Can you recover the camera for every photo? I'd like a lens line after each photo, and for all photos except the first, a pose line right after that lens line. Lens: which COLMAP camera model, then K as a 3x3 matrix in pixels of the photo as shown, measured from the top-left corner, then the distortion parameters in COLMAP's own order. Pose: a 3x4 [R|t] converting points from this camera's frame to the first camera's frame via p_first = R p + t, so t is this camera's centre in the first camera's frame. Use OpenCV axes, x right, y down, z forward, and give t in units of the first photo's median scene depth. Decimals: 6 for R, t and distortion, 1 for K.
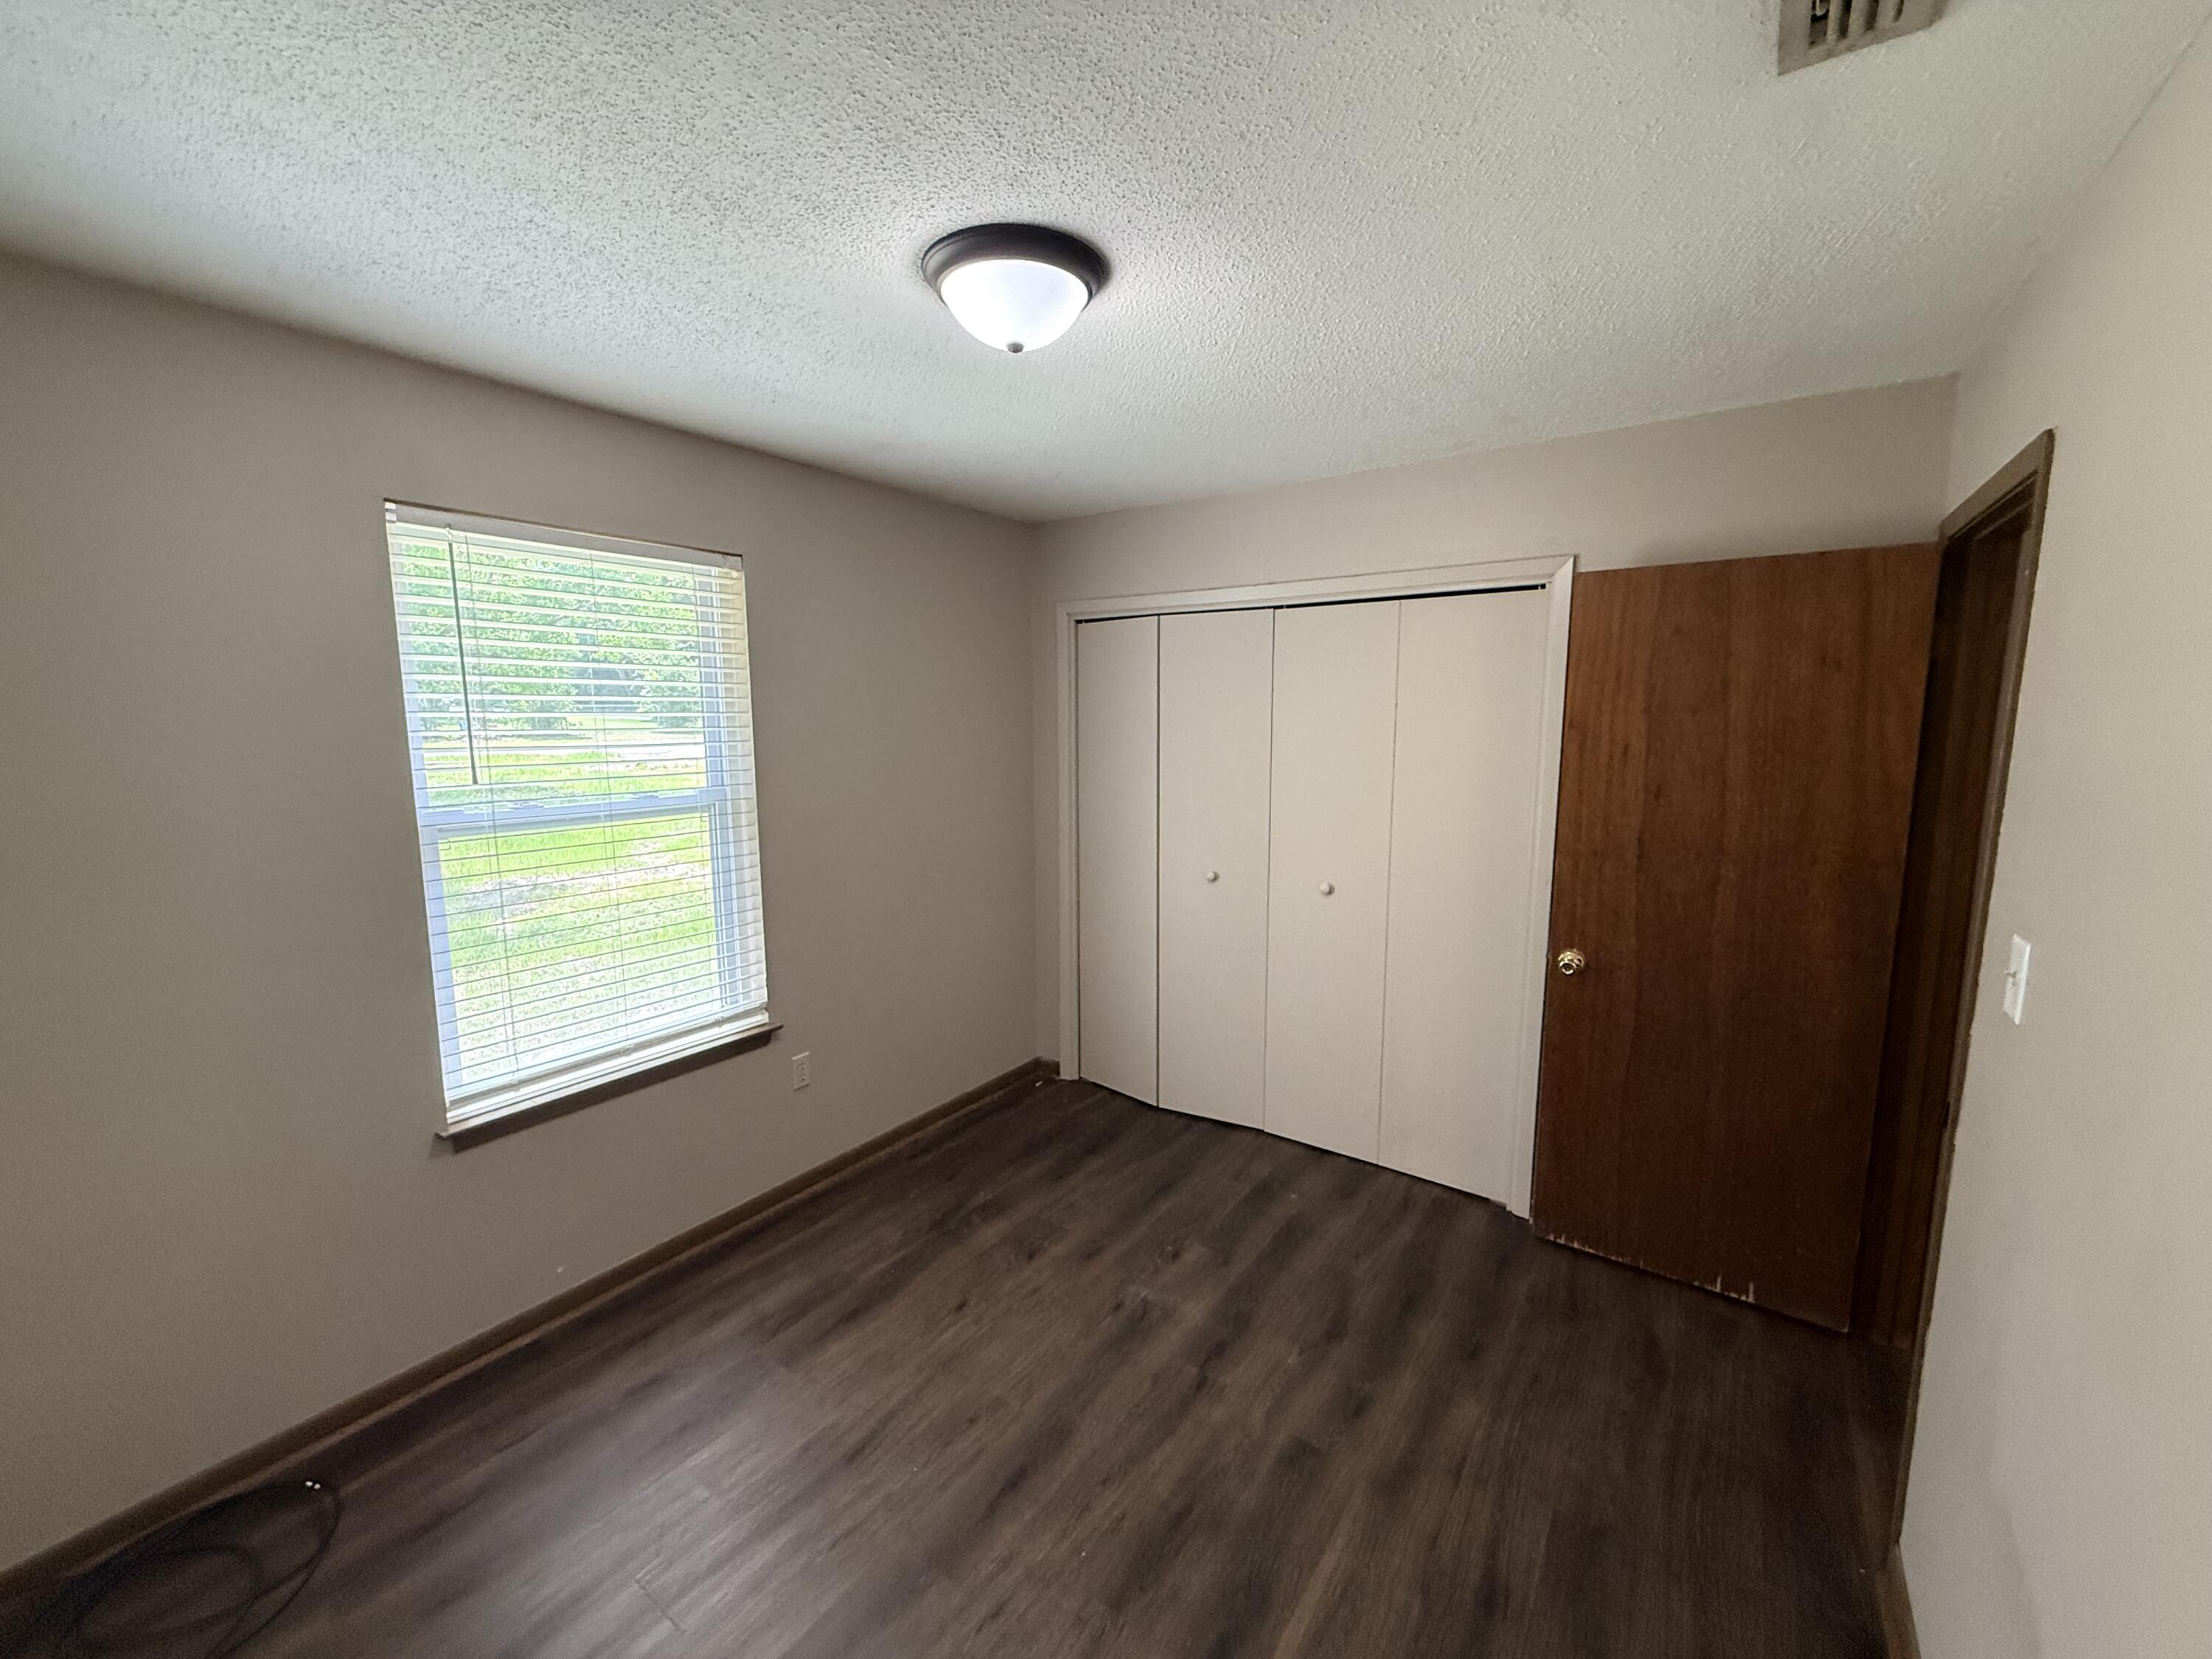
lens RADIAL K [[881.7, 0, 1117.5], [0, 881.7, 820.2], [0, 0, 1]] dist [-0.001902, 0.000465]
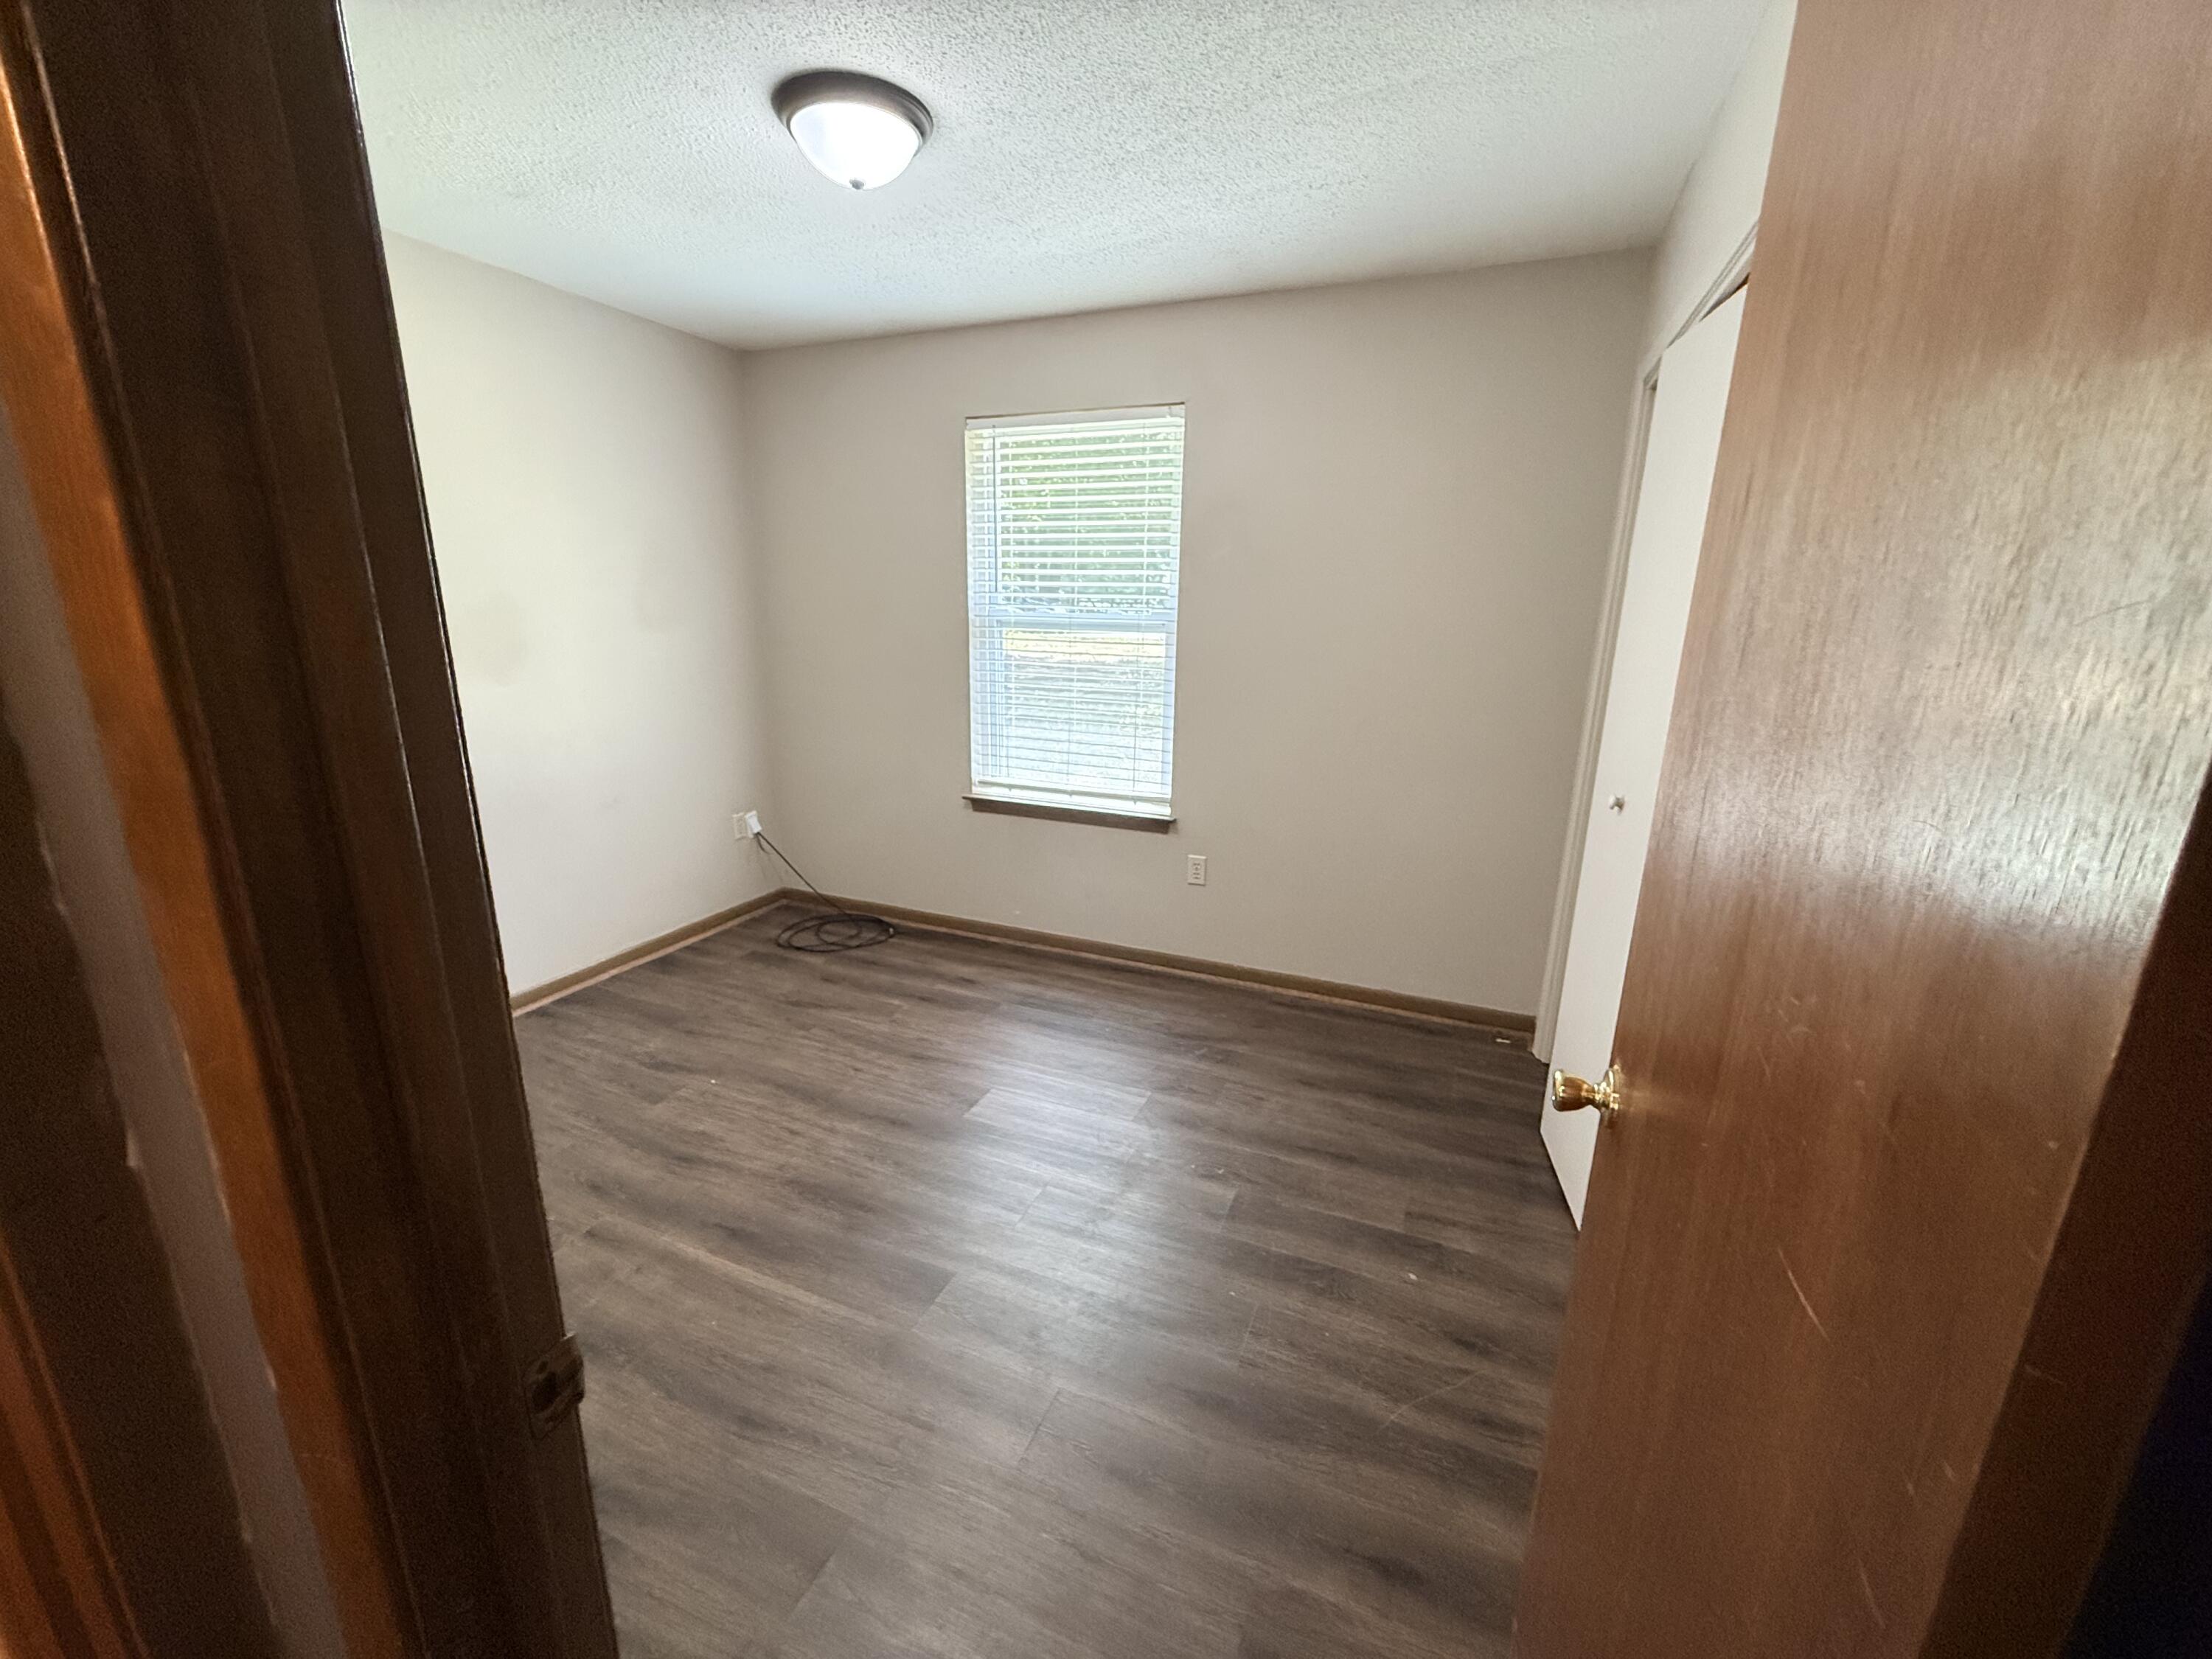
lens RADIAL K [[881.7, 0, 1095.5], [0, 881.7, 835.2], [0, 0, 1]] dist [-0.001902, 0.000465]
pose [[0.212811, 0.249576, -0.944682, 0.764395], [-0.144880, 0.964201, 0.222096, 0.005298], [0.966293, 0.089601, 0.241351, 0.661233]]
